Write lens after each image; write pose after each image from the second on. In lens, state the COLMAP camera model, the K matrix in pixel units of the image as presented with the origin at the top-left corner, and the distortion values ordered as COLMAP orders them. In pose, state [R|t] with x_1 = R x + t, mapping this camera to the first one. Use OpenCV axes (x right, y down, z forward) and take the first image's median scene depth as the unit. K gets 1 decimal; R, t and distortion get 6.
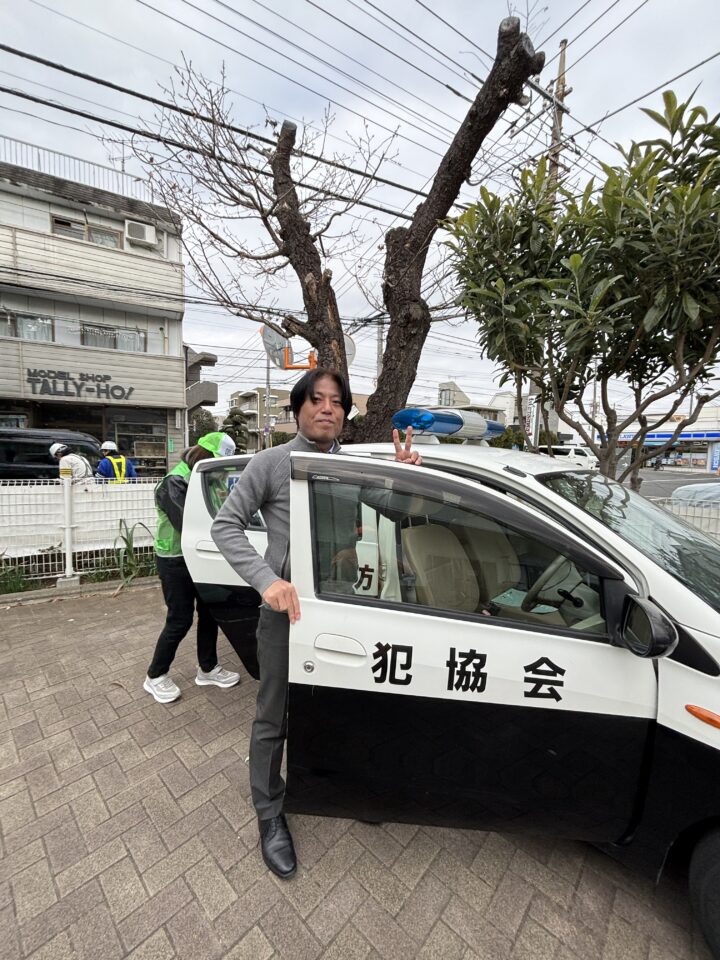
lens RADIAL K [[390.3, 0, 355.4], [0, 390.3, 480.5], [0, 0, 1]] dist [0.011899, 0.000459]
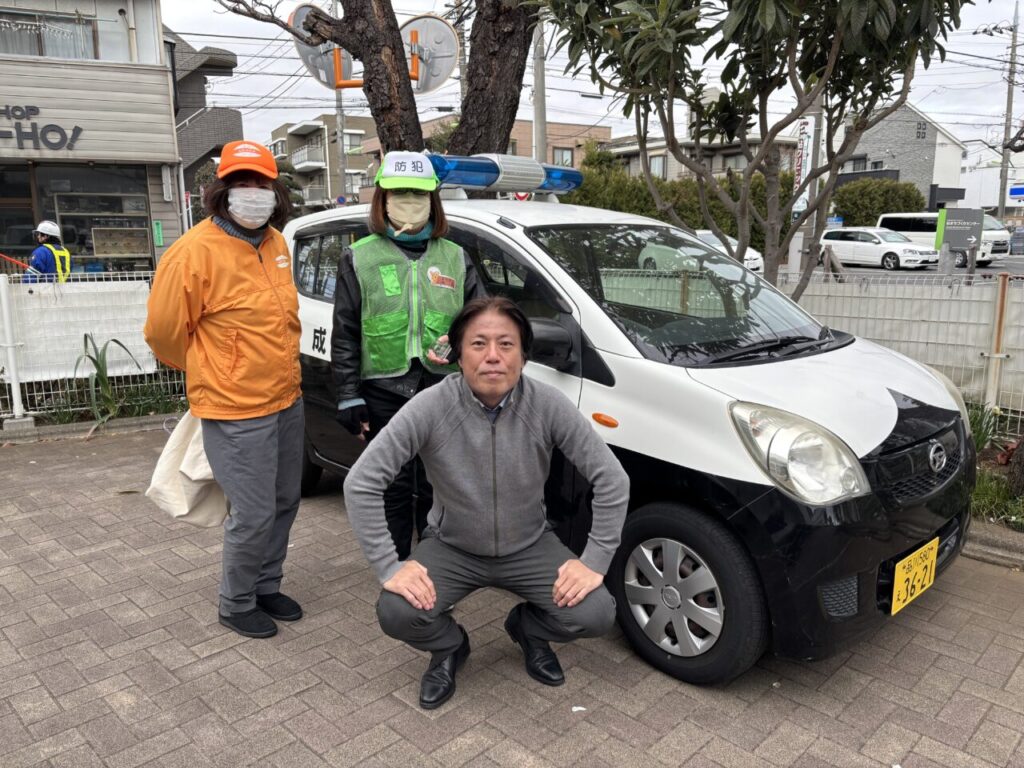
lens RADIAL K [[784.2, 0, 514.8], [0, 784.2, 381.7], [0, 0, 1]] dist [0.042576, -0.015648]
pose [[0.999037, -0.028942, -0.032981, 0.179460], [0.032192, 0.994191, 0.102703, 0.060531], [0.029817, -0.103666, 0.994165, -0.336342]]
